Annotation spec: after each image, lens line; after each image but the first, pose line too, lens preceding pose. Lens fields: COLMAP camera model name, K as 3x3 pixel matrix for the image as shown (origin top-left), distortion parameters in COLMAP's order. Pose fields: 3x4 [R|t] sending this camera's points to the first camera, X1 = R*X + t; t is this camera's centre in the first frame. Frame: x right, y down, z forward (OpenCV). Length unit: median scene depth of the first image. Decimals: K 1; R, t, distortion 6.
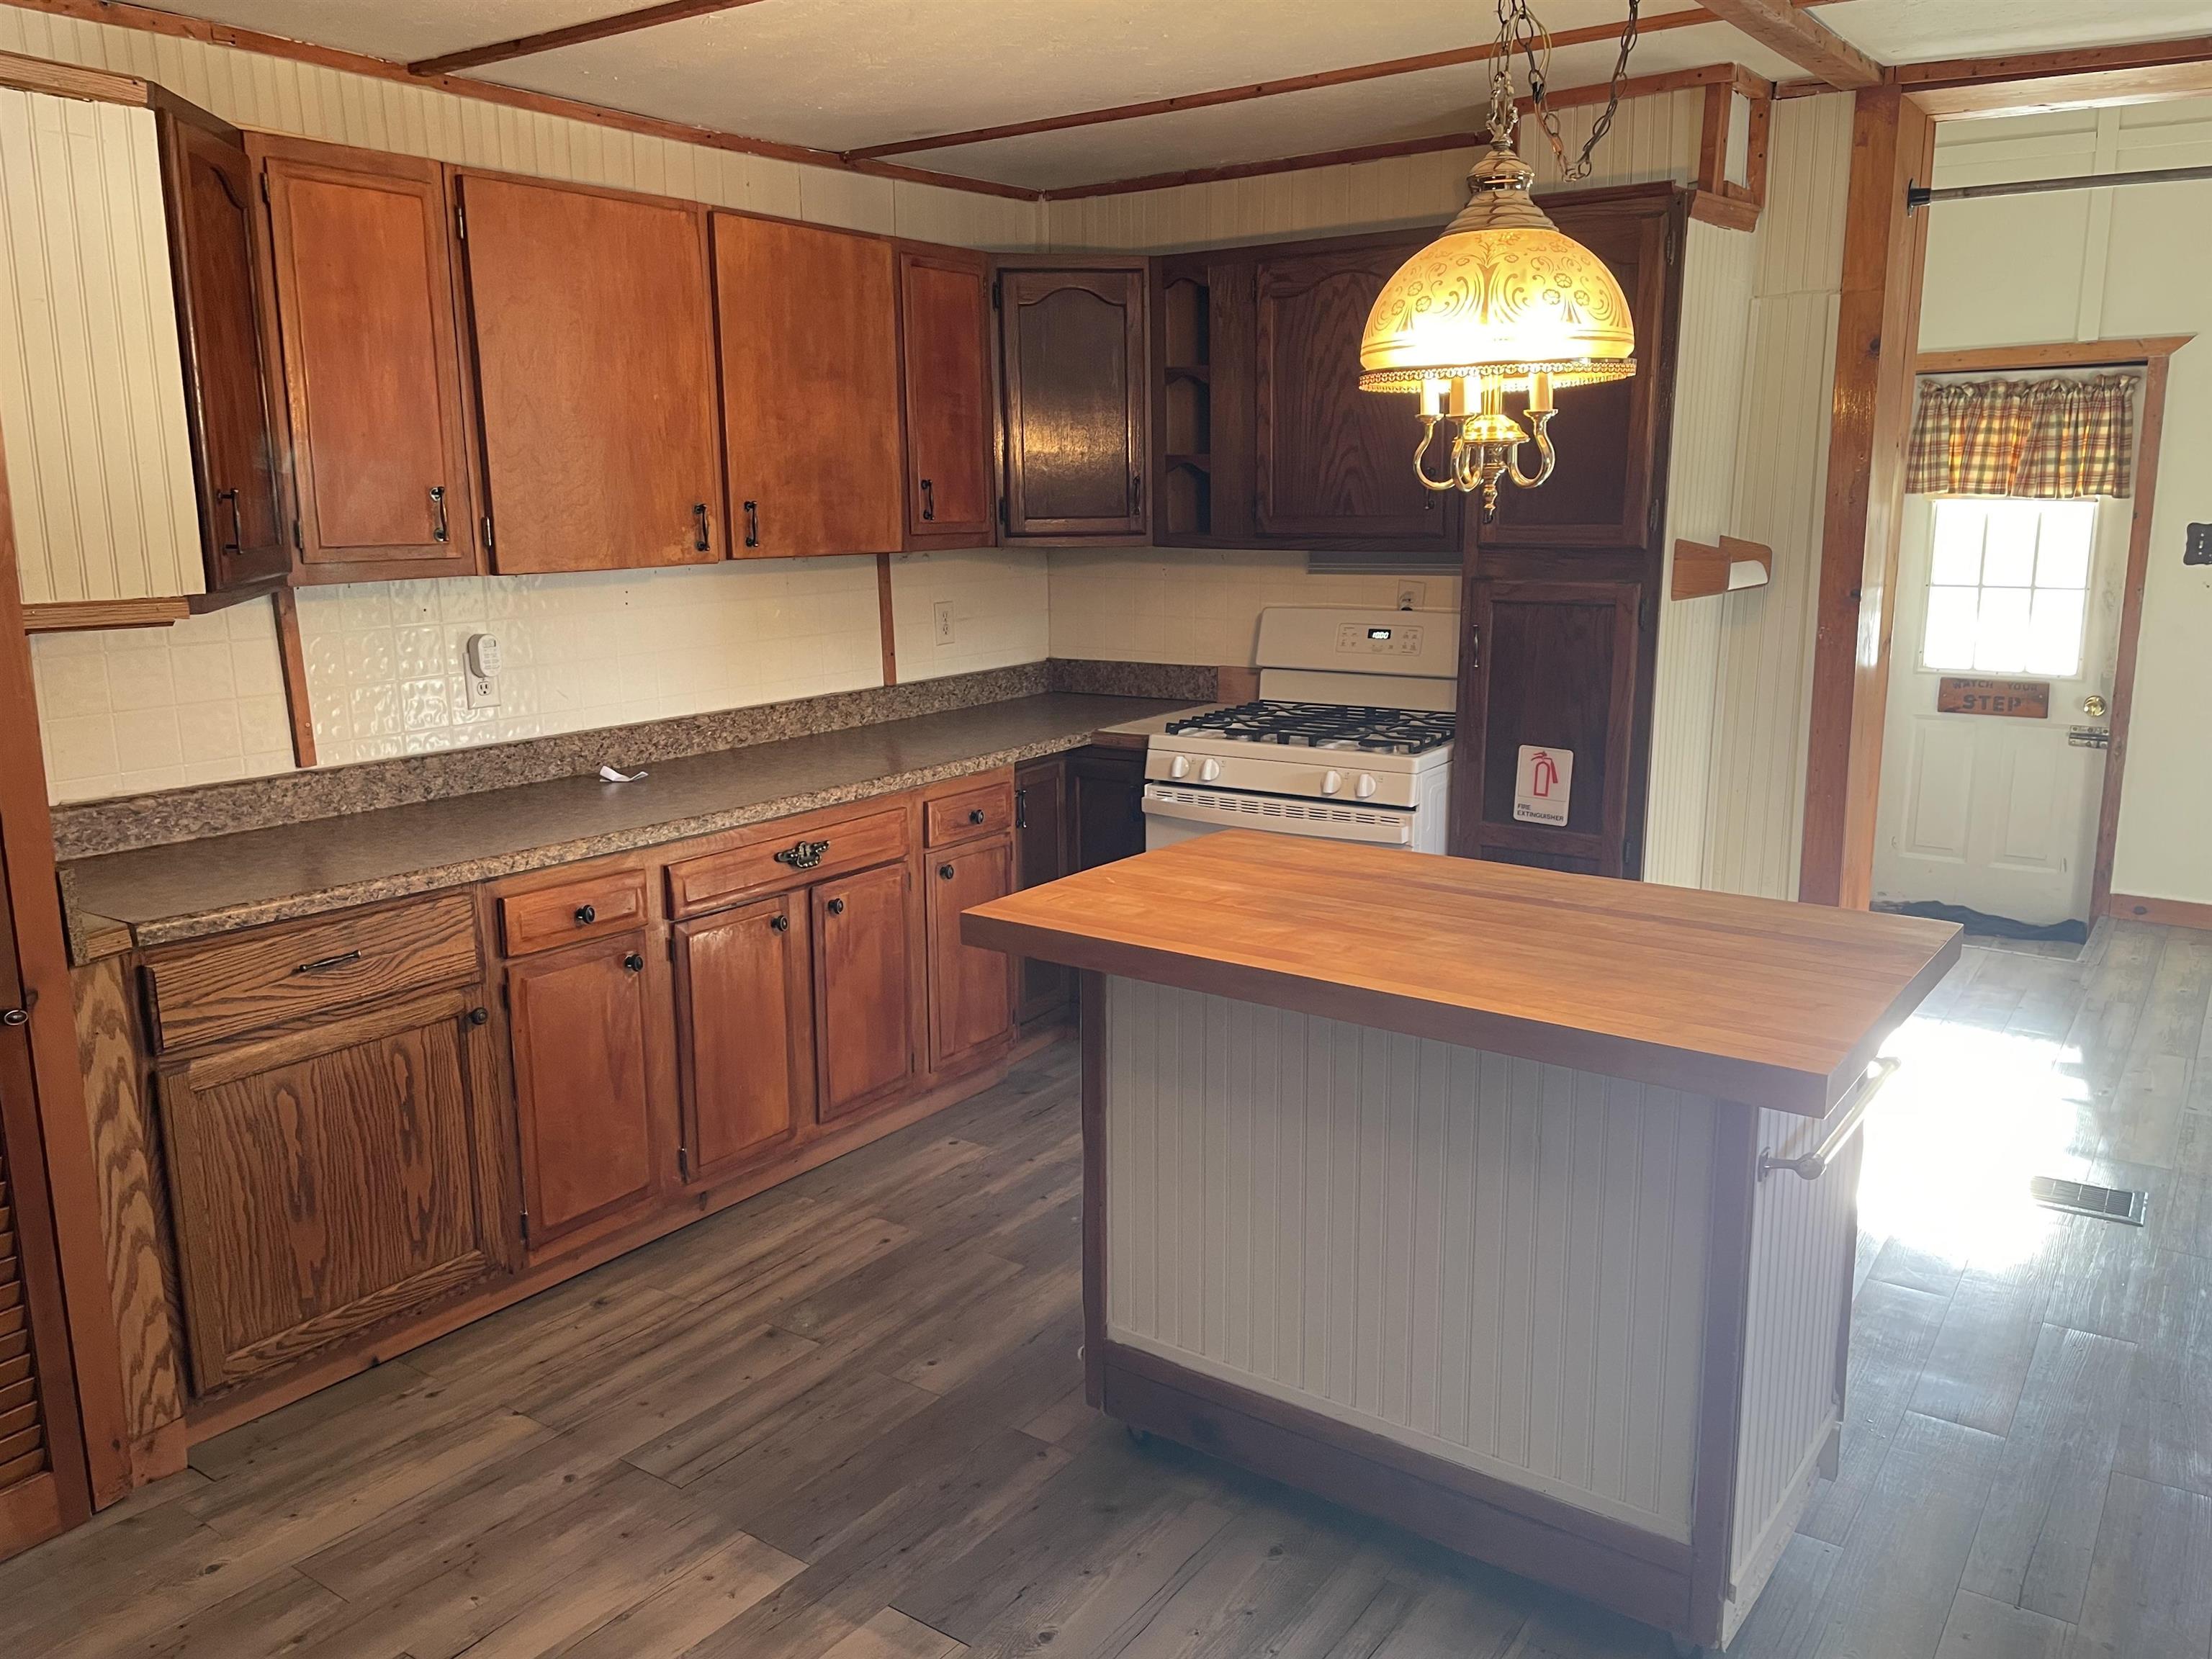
lens RADIAL K [[1657.0, 0, 1108.9], [0, 1657.0, 820.8], [0, 0, 1]] dist [0.099084, -0.130003]
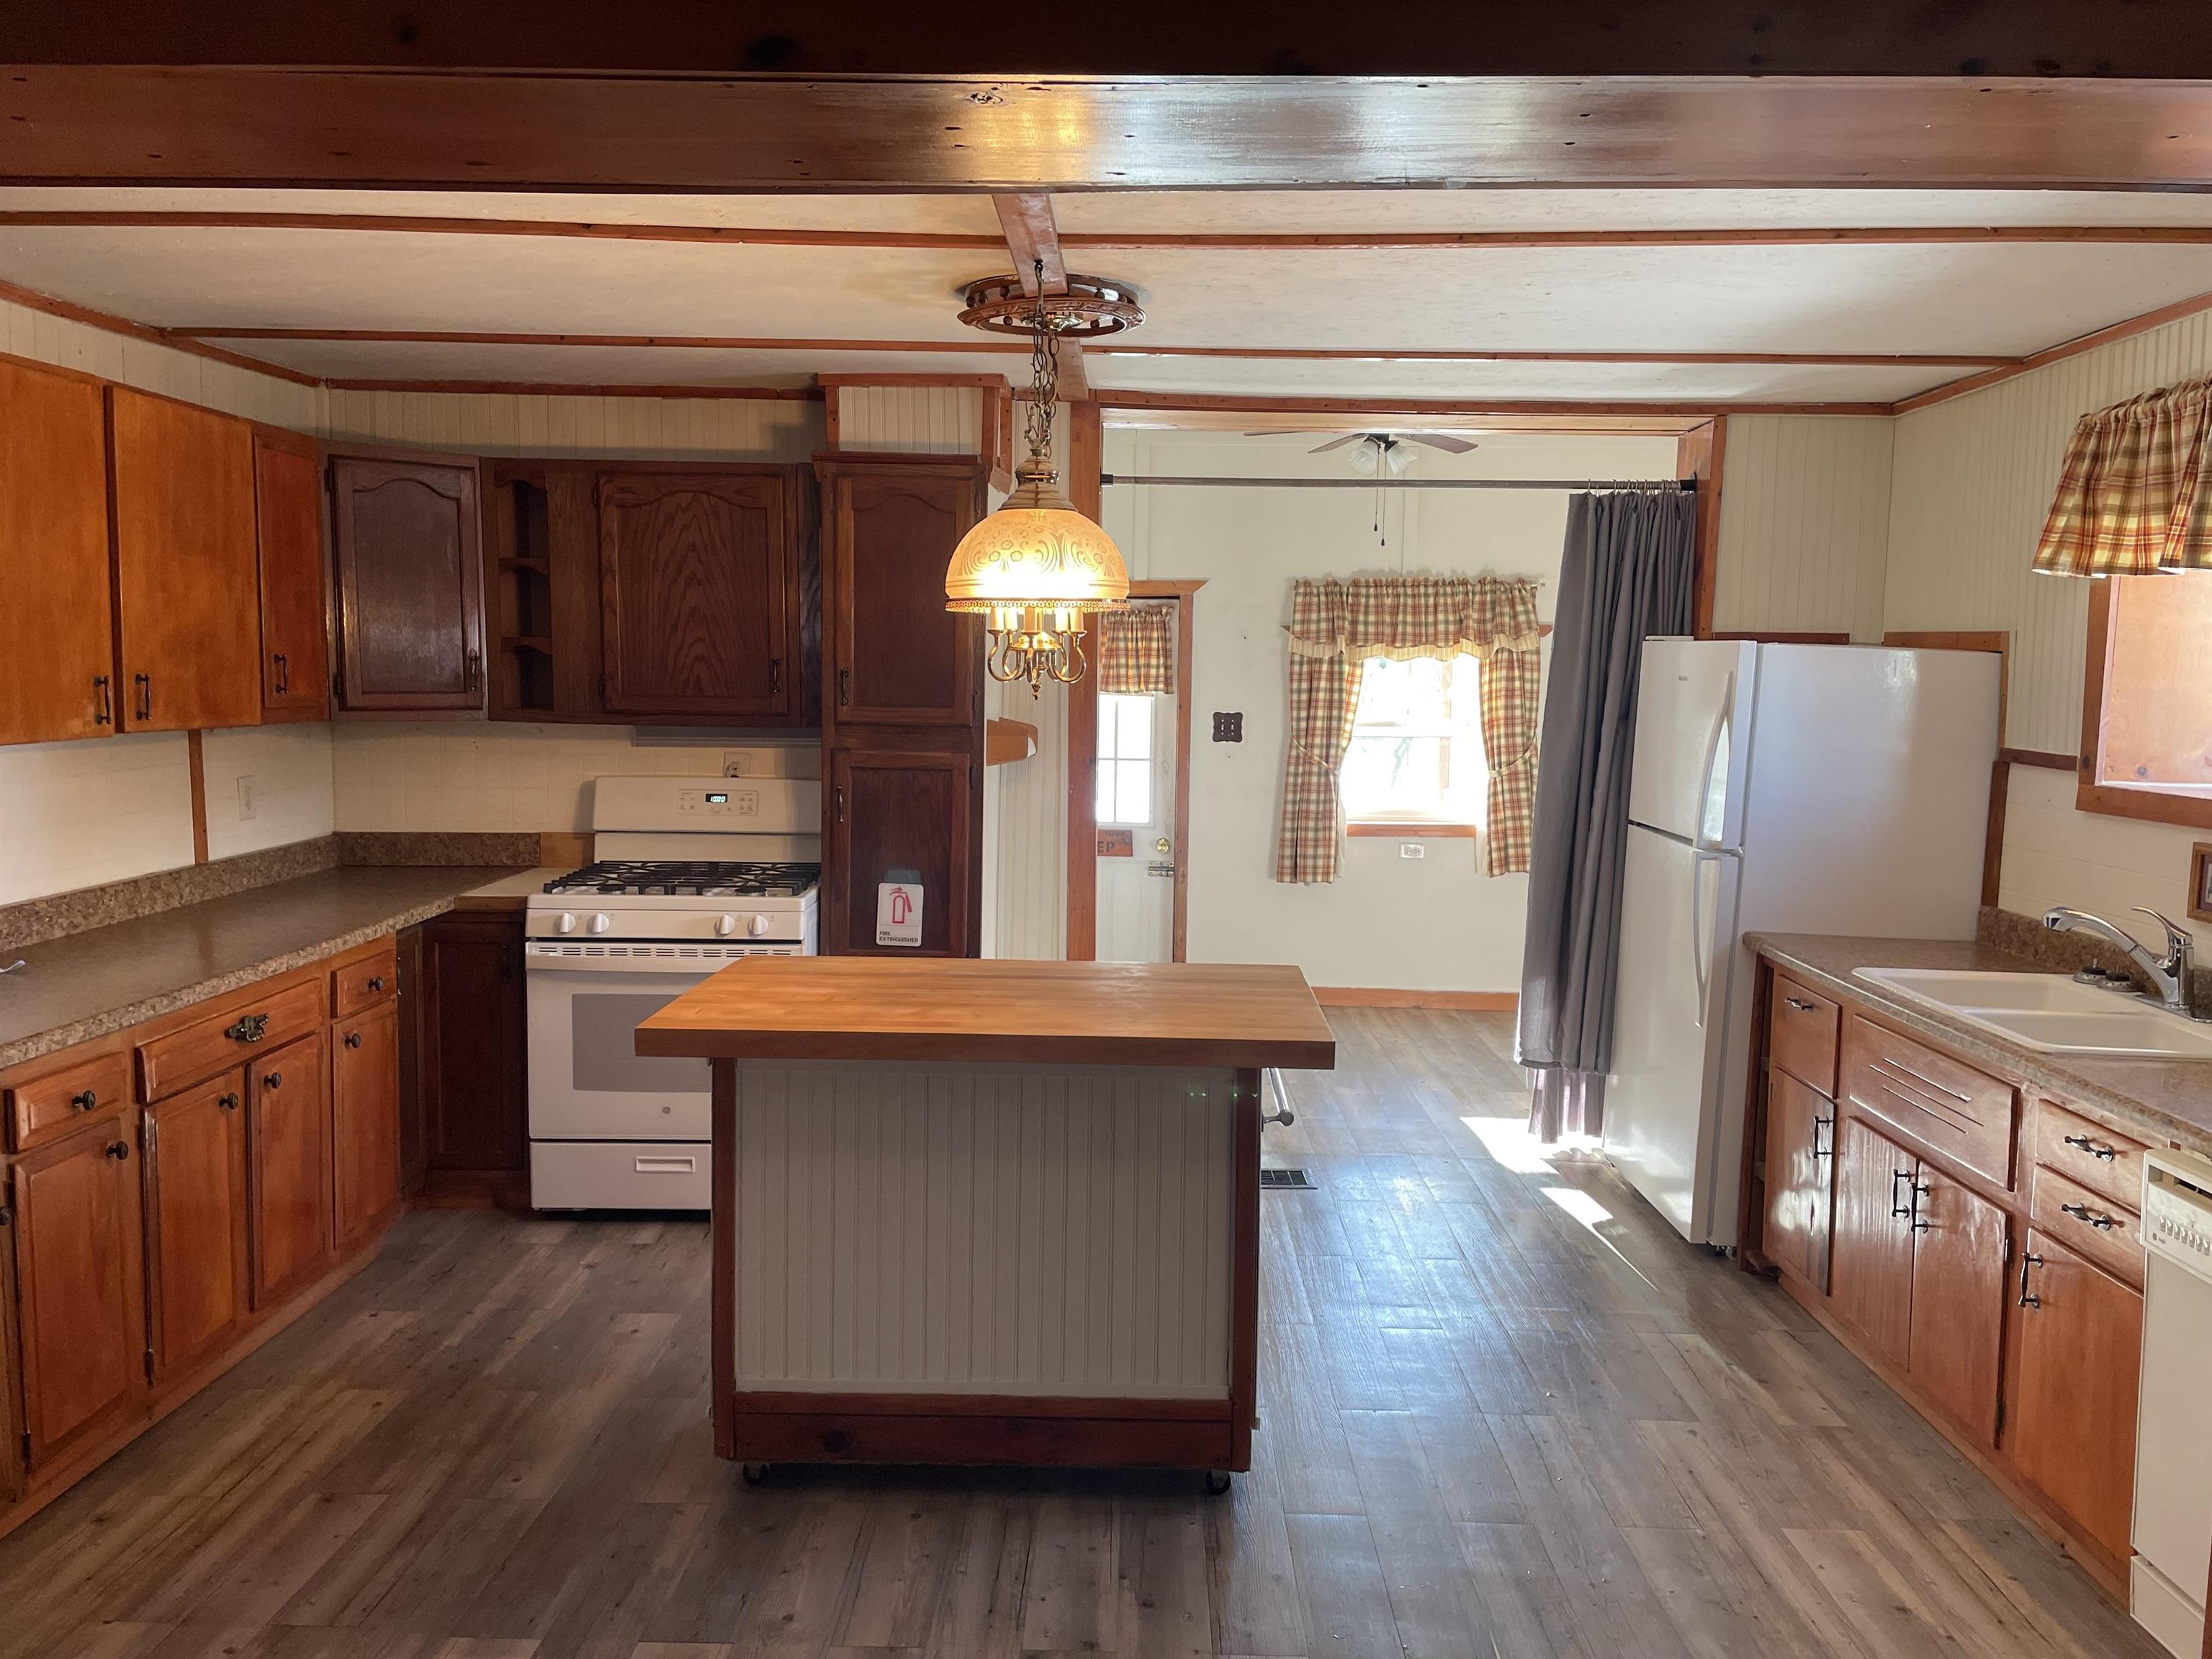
lens RADIAL K [[1657.0, 0, 1108.9], [0, 1657.0, 820.8], [0, 0, 1]] dist [0.099084, -0.130003]
pose [[0.830324, -0.029563, 0.556496, -0.283884], [0.088524, 0.992909, -0.079337, 0.020186], [-0.550204, 0.115139, 0.827054, -0.105701]]
